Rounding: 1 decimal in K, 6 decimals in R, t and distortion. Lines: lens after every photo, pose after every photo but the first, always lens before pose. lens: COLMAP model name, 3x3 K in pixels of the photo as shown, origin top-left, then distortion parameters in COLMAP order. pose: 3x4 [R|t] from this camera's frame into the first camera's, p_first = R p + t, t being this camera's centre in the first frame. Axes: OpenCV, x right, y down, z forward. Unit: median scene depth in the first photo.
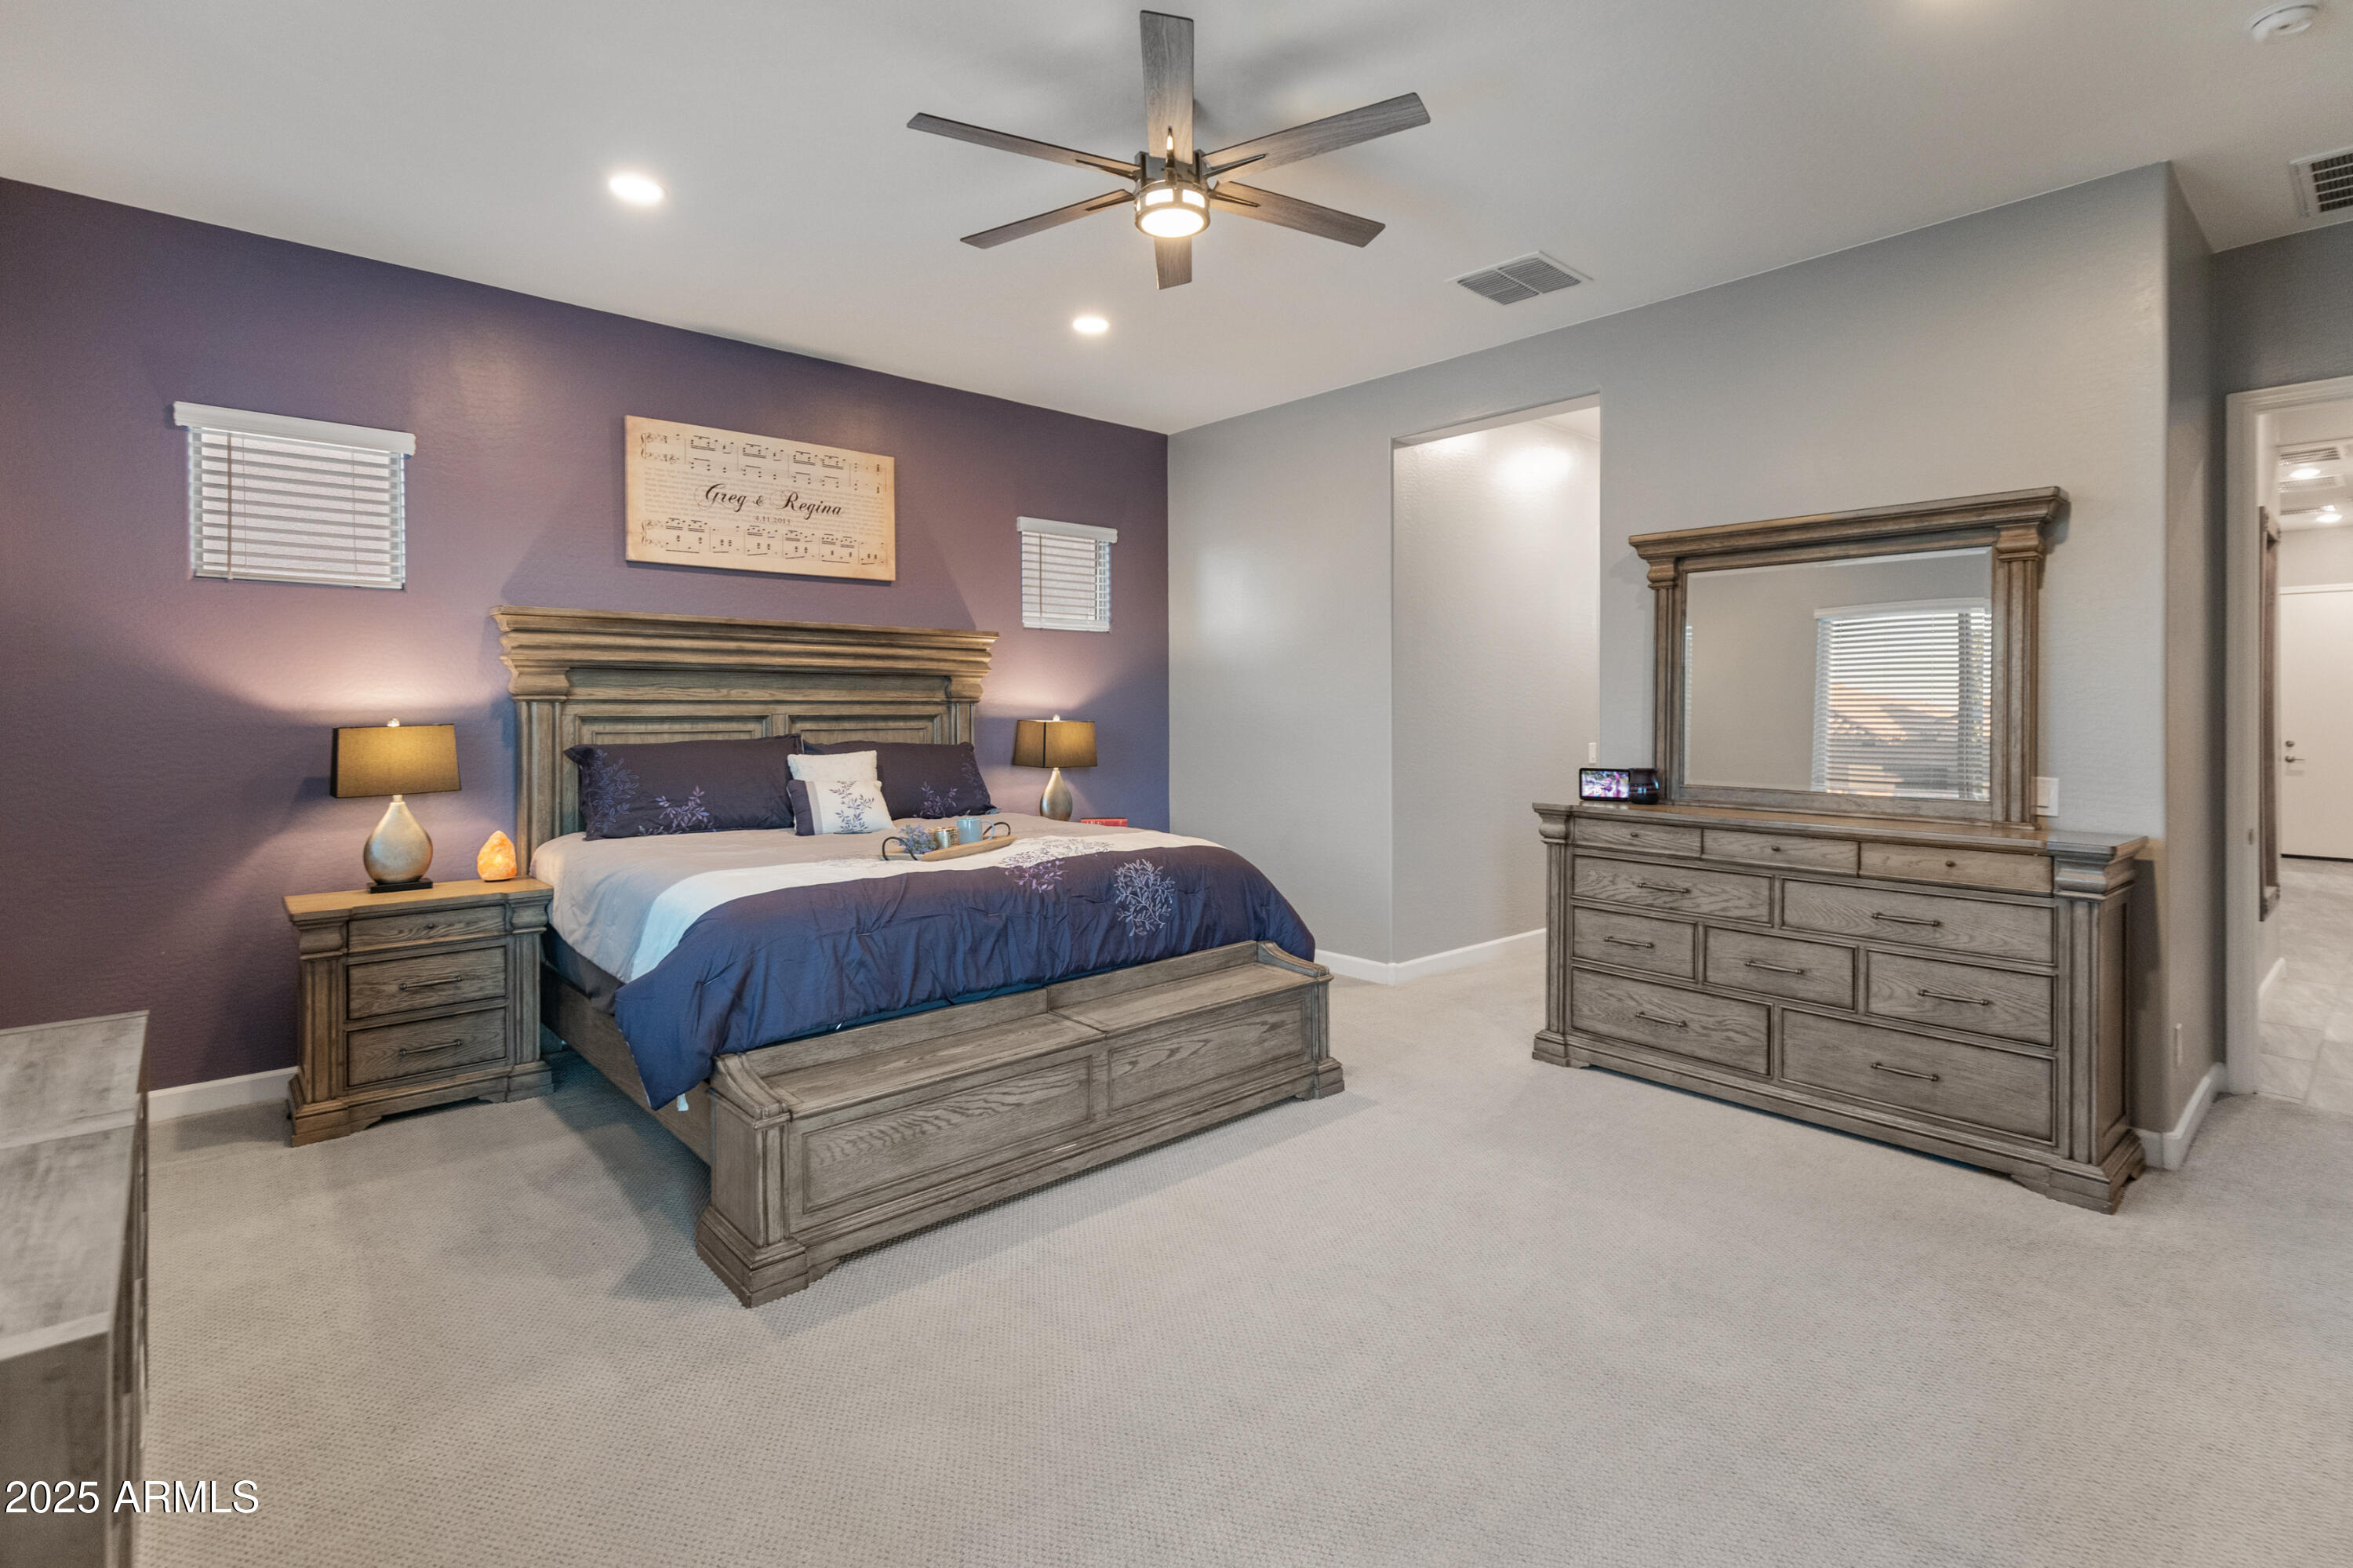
lens RADIAL K [[1313.5, 0, 1004.6], [0, 1313.5, 705.3], [0, 0, 1]] dist [-0.003200, 0.001692]
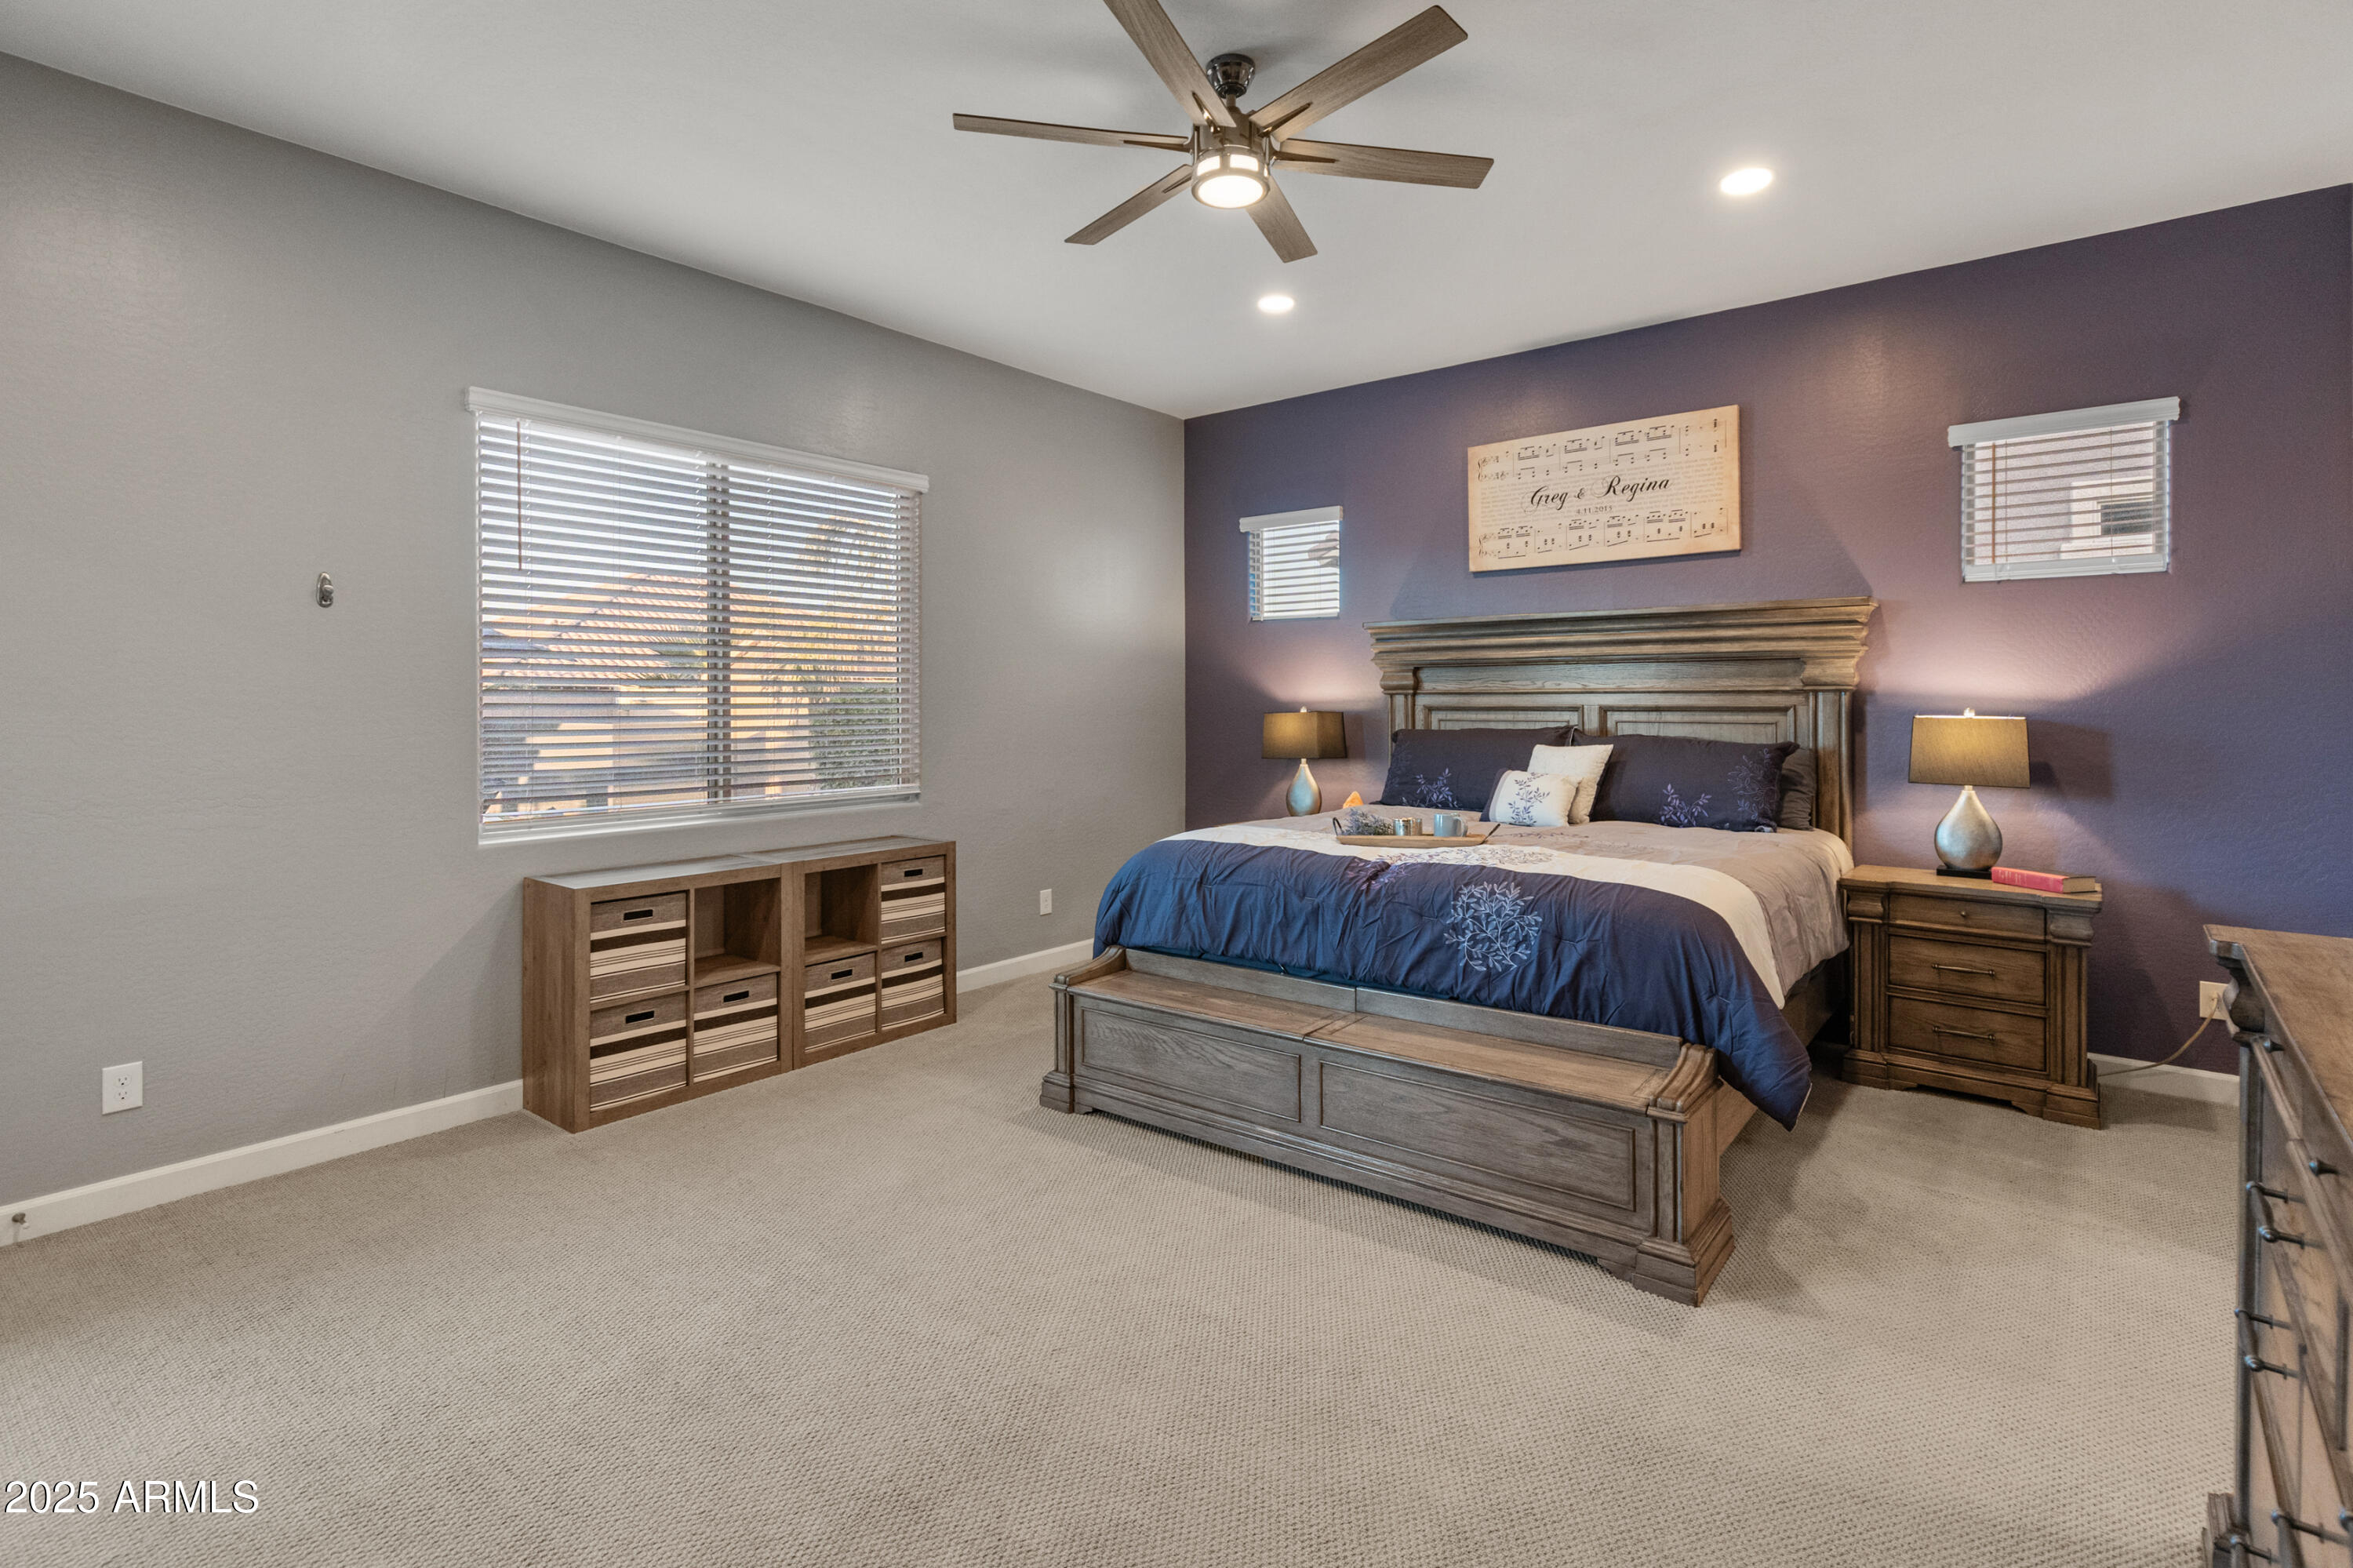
lens RADIAL K [[1106.8, 0, 1177.2], [0, 1106.8, 722.8], [0, 0, 1]] dist [0.000909, -0.000137]
pose [[0.148567, 0.018412, -0.988731, 0.646178], [0.005269, 0.999798, 0.019410, 0.002744], [0.988888, -0.008093, 0.148440, 0.593474]]
